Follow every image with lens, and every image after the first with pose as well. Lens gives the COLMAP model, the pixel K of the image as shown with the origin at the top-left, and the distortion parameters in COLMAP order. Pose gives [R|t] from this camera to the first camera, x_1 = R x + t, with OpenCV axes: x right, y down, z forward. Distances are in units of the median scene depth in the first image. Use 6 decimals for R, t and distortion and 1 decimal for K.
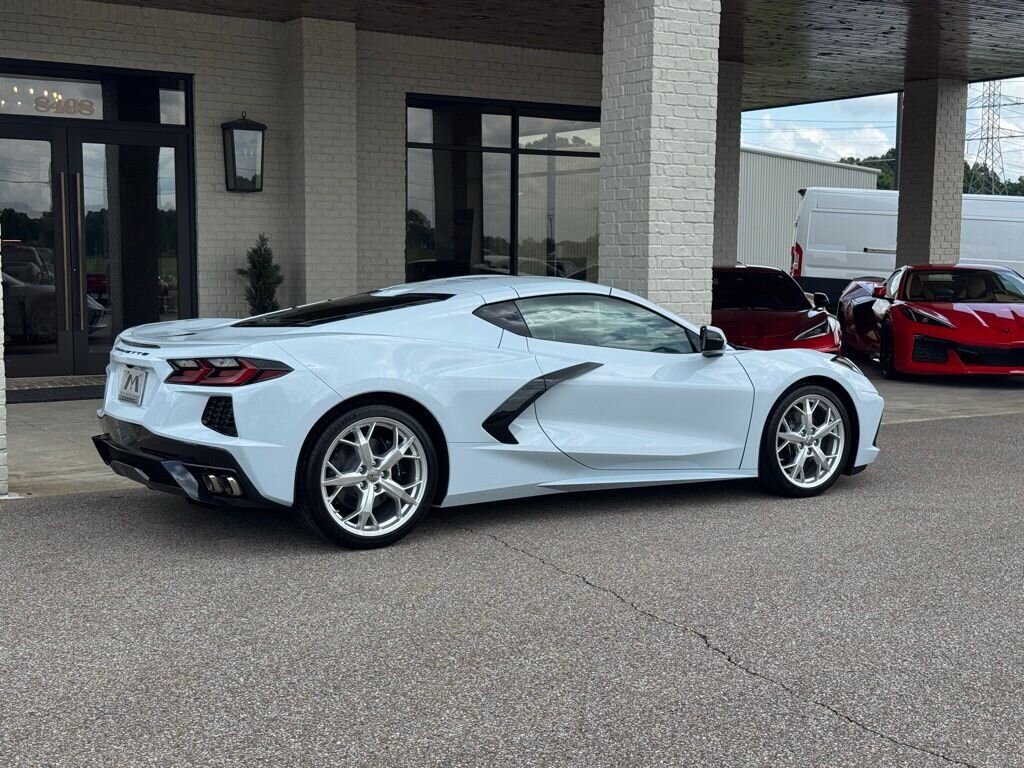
lens RADIAL K [[1413.6, 0, 510.7], [0, 1413.6, 381.3], [0, 0, 1]] dist [0.195983, -0.384027]
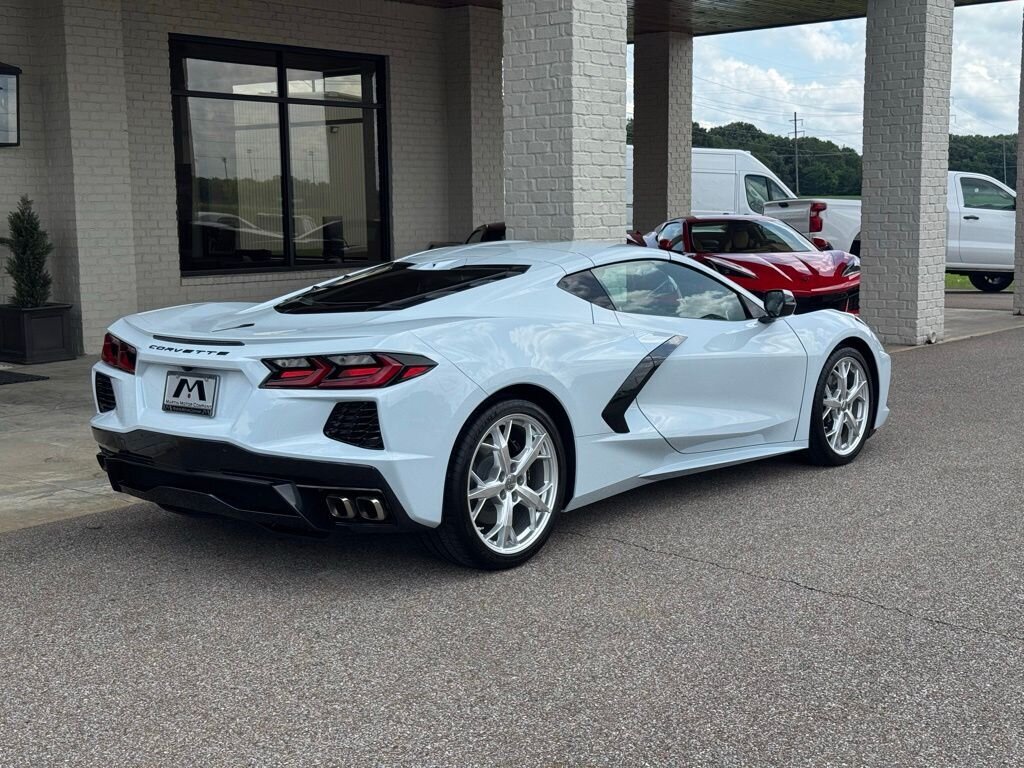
lens RADIAL K [[1413.6, 0, 510.7], [0, 1413.6, 381.3], [0, 0, 1]] dist [0.195983, -0.384027]
pose [[0.956847, -0.056893, 0.284970, -0.214148], [0.047617, 0.998089, 0.039379, -0.017649], [-0.286666, -0.024110, 0.957727, 0.119061]]
